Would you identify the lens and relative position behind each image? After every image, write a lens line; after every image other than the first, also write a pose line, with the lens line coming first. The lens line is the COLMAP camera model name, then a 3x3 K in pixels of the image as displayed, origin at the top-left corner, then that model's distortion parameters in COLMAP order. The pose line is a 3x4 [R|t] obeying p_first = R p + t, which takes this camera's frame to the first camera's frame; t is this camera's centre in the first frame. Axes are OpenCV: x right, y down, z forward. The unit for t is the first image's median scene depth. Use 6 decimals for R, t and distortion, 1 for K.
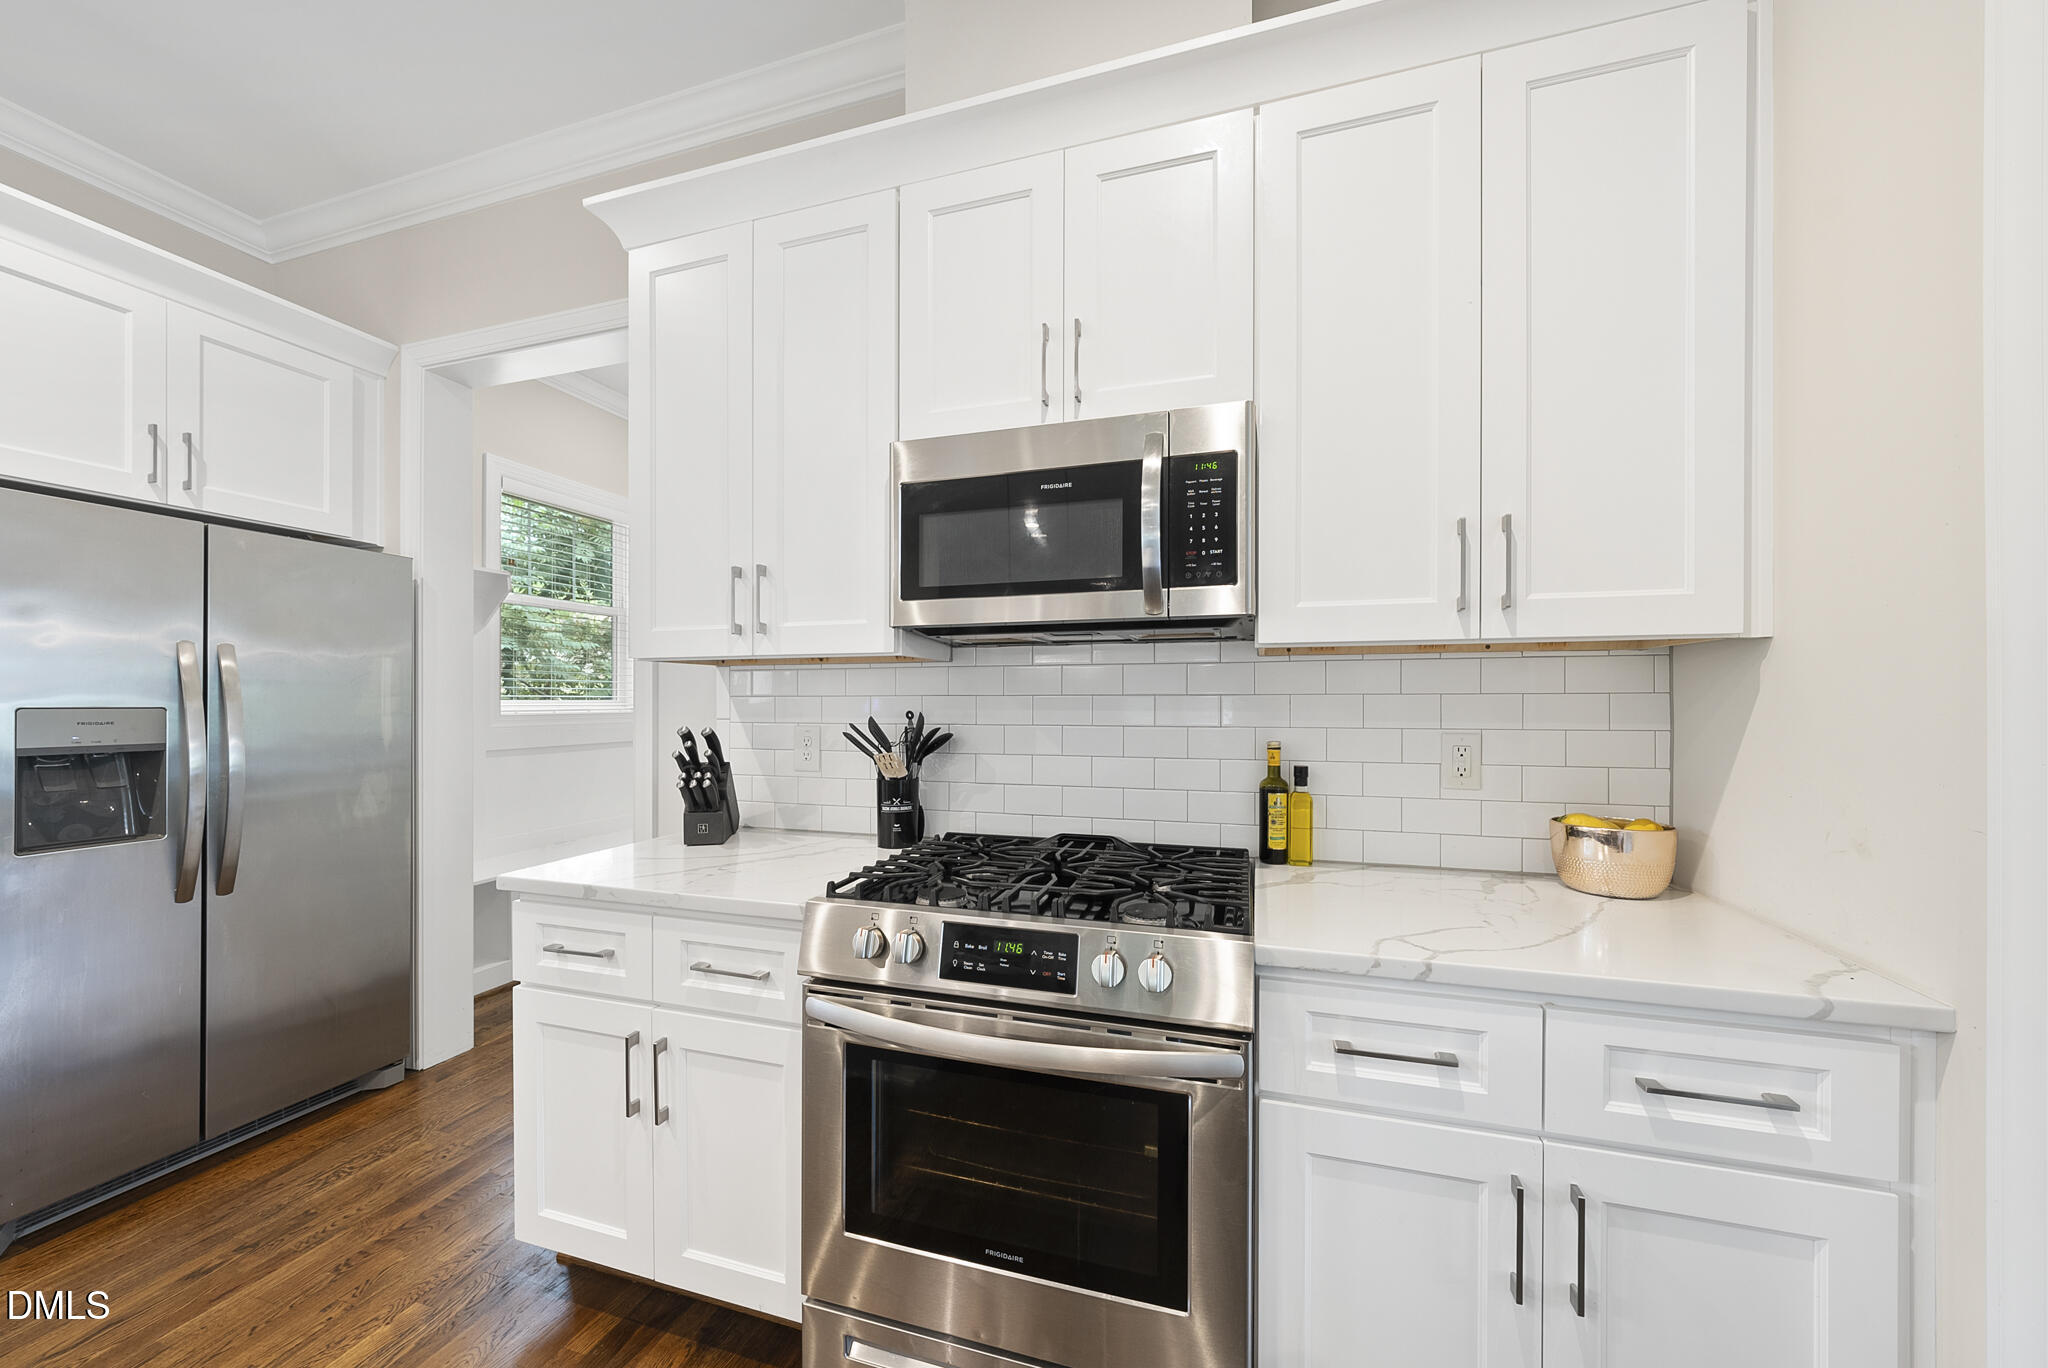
lens RADIAL K [[738.3, 0, 1020.9], [0, 738.3, 697.9], [0, 0, 1]] dist [-0.000644, -0.000140]
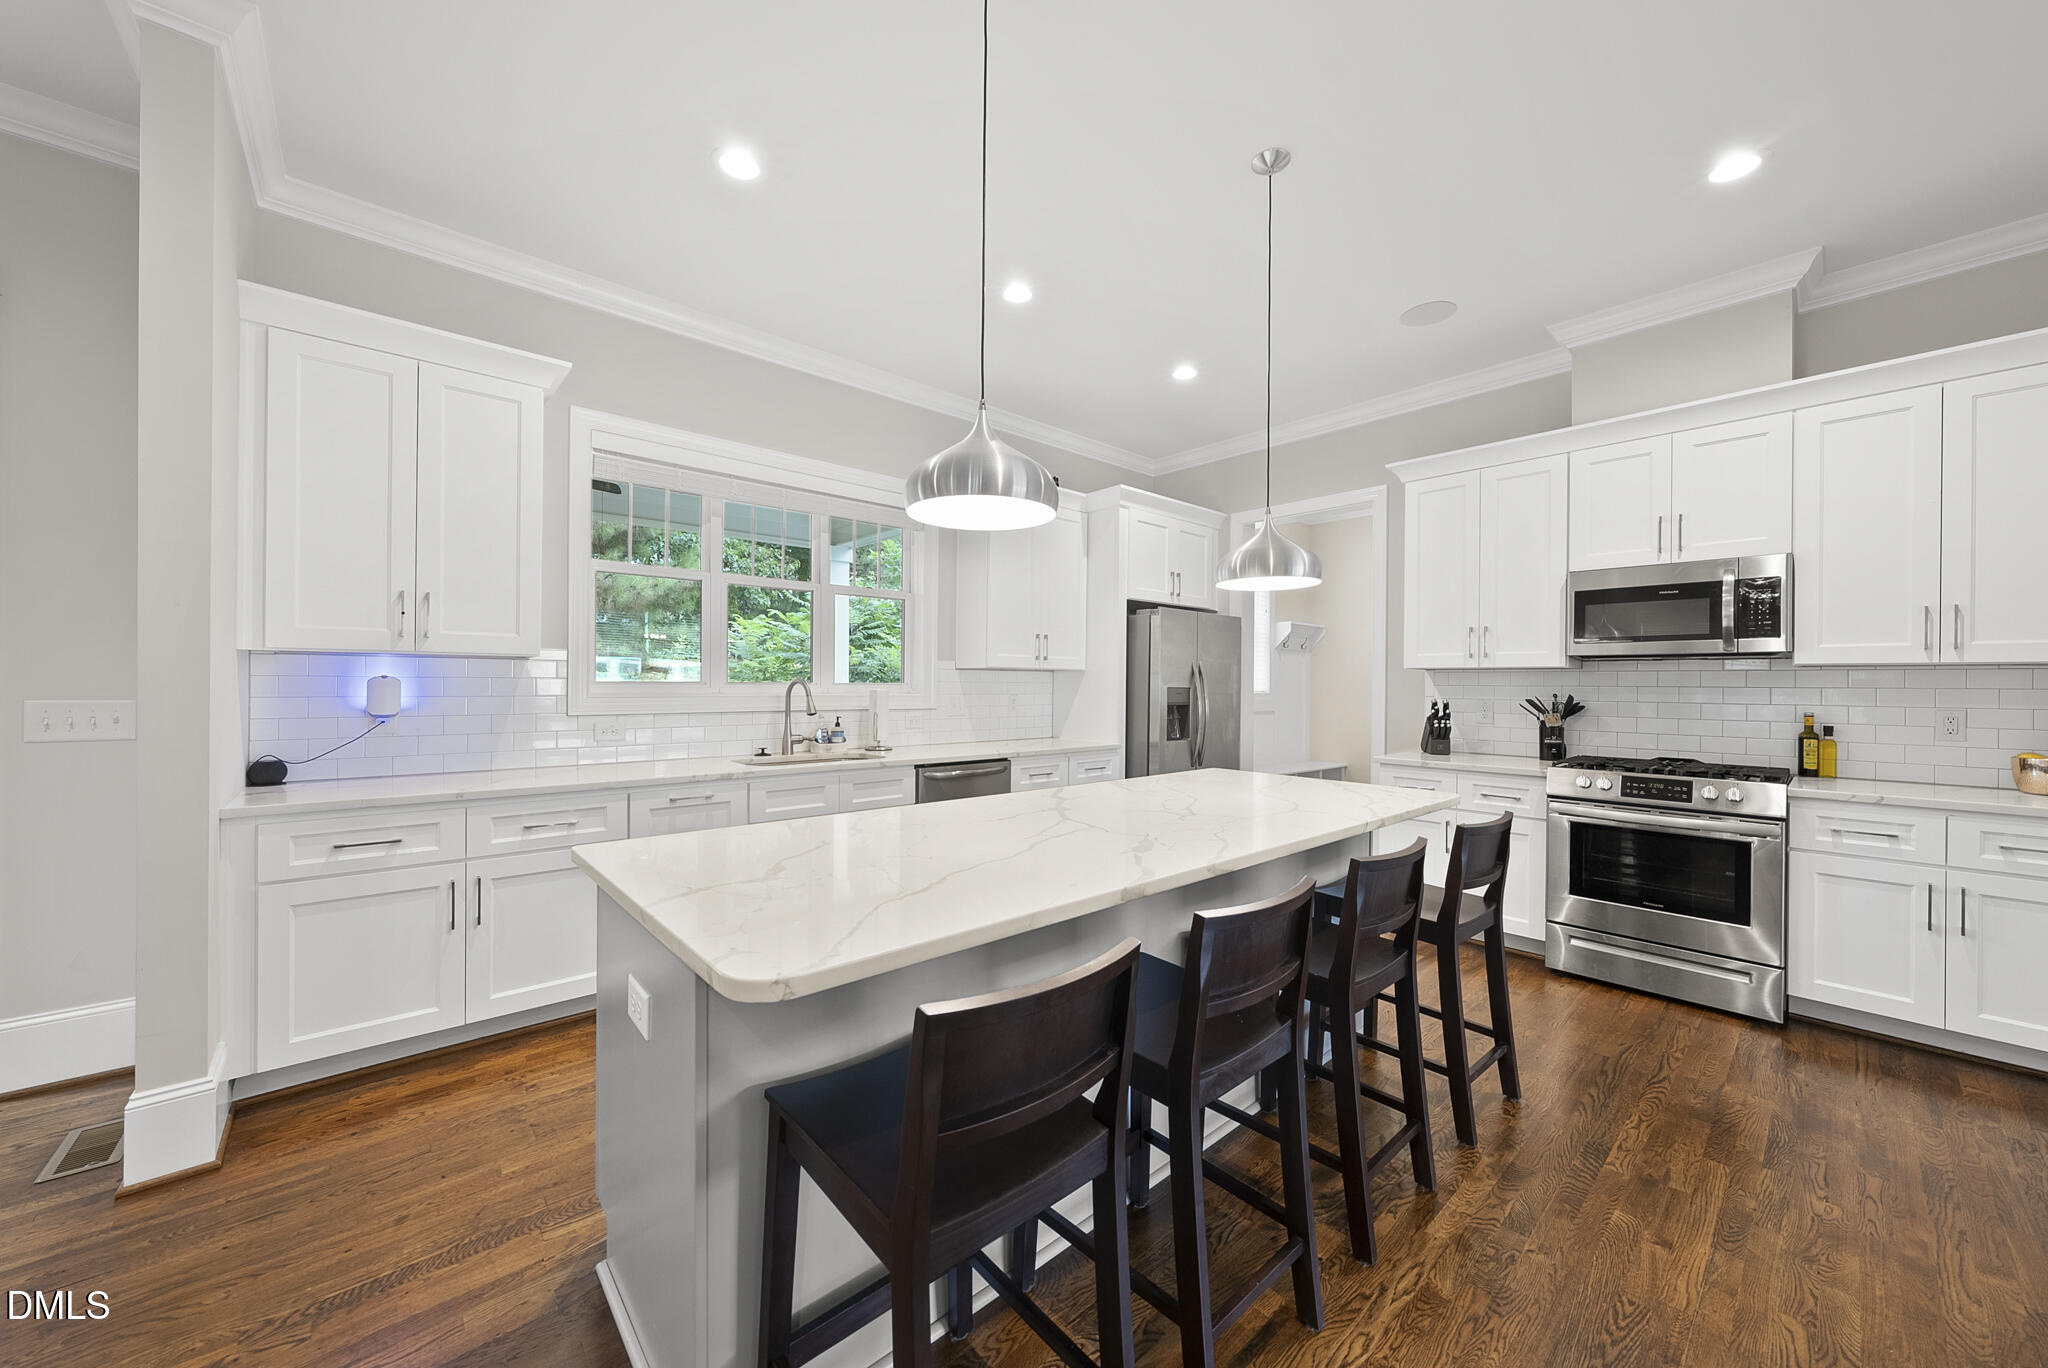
lens RADIAL K [[738.3, 0, 1027.7], [0, 738.3, 681.8], [0, 0, 1]] dist [-0.000644, -0.000140]
pose [[0.863495, 0.007048, -0.504308, -0.405559], [-0.007786, 0.999969, 0.000643, -0.004947], [0.504297, 0.003371, 0.863524, -1.537361]]
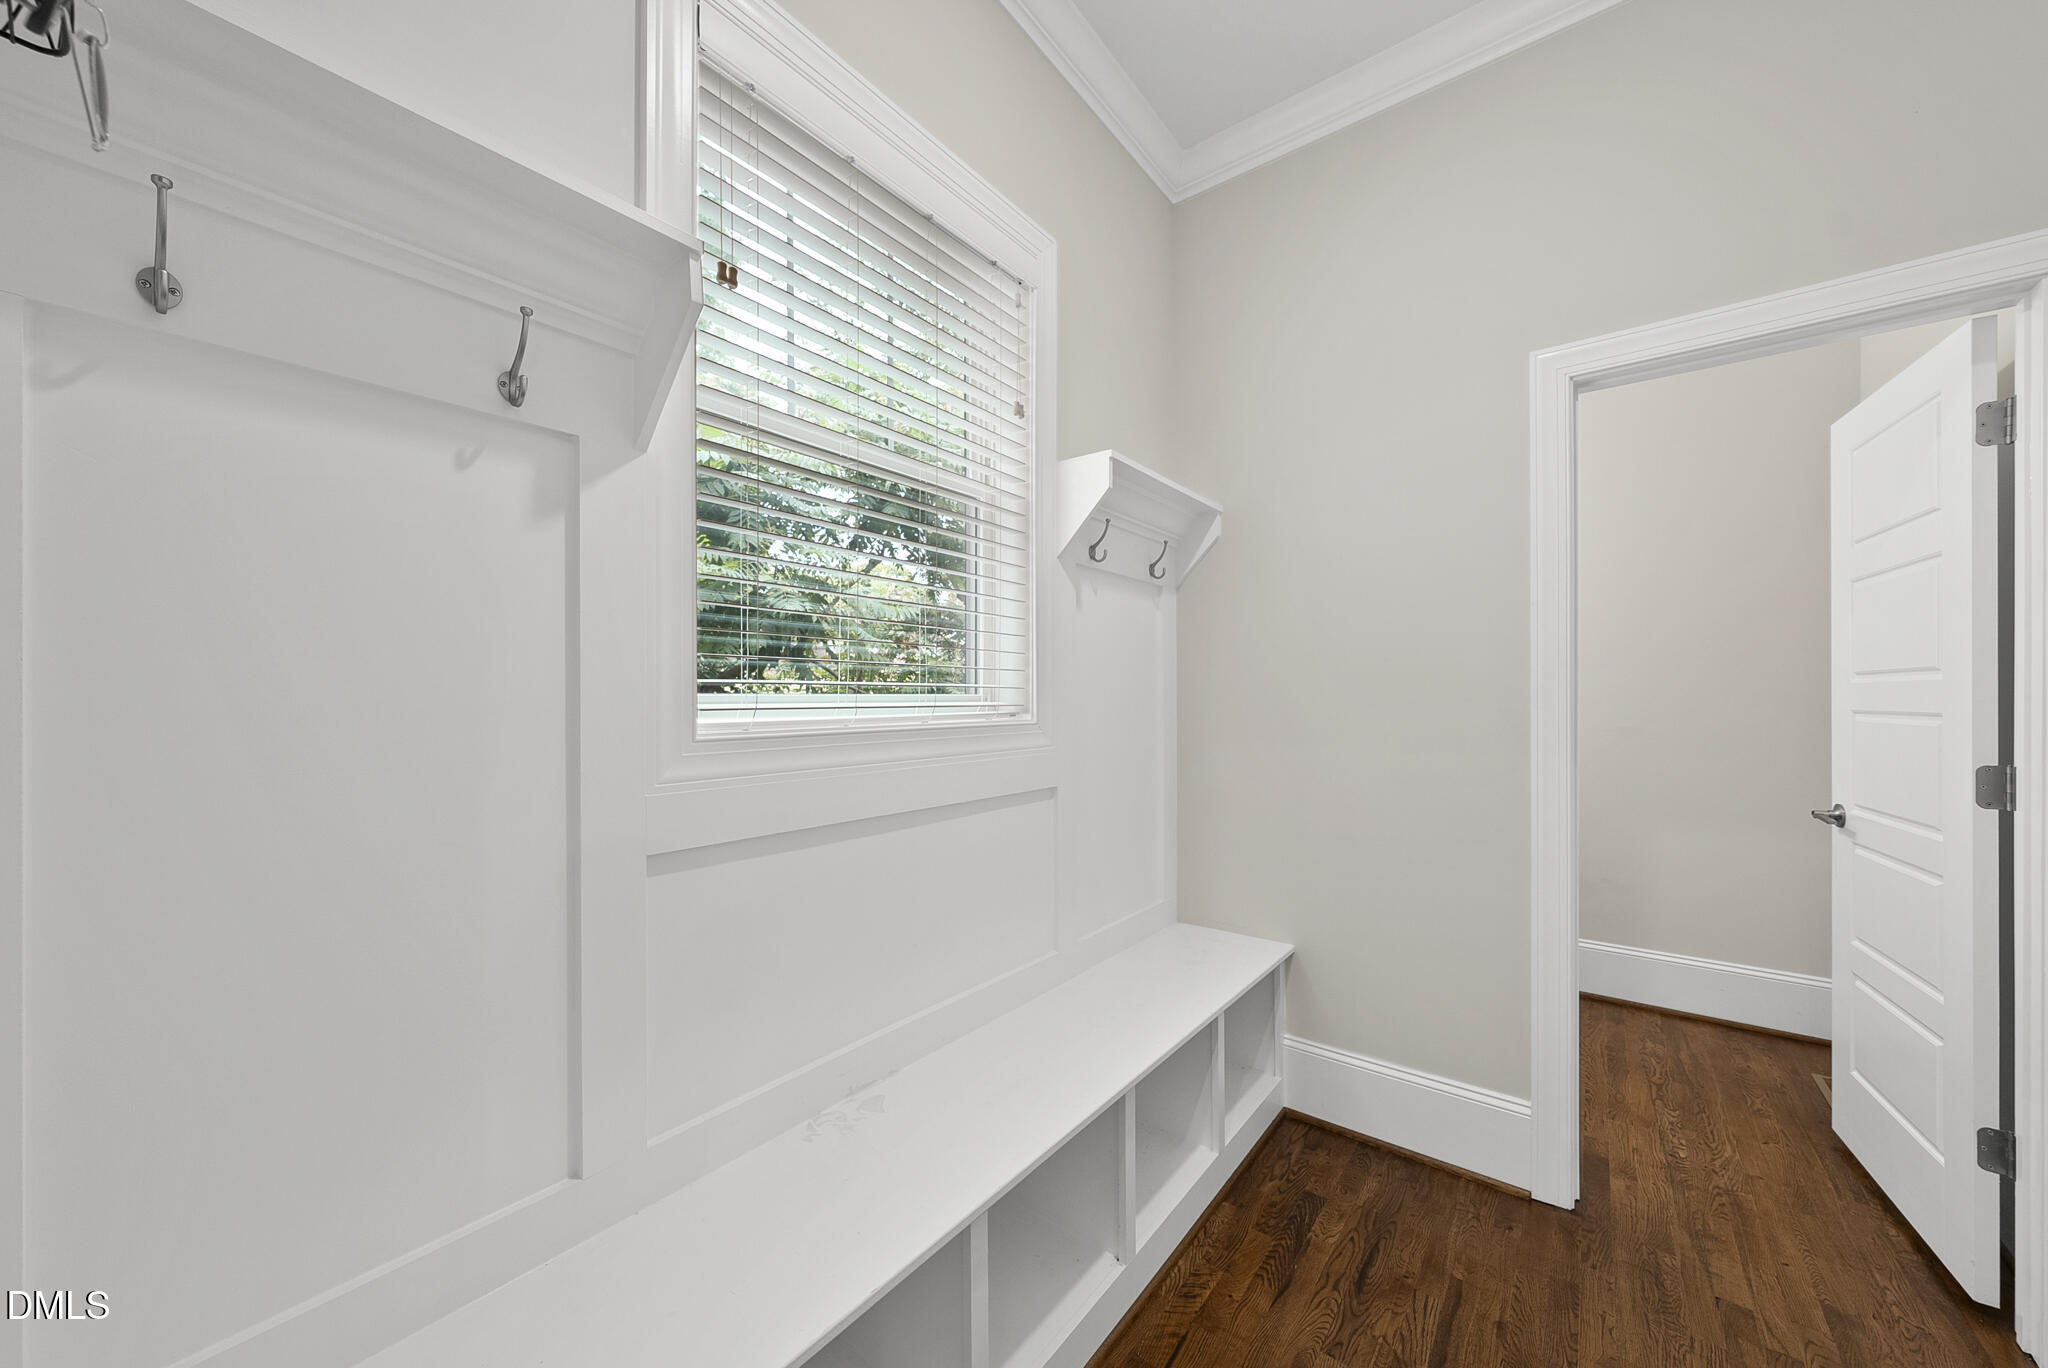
lens RADIAL K [[738.3, 0, 1023.5], [0, 738.3, 691.1], [0, 0, 1]] dist [-0.000644, -0.000140]
pose [[0.934619, -0.007621, -0.355570, -0.924443], [0.007632, 0.999970, -0.001372, 0.005373], [0.355570, -0.001432, 0.934649, 1.564701]]
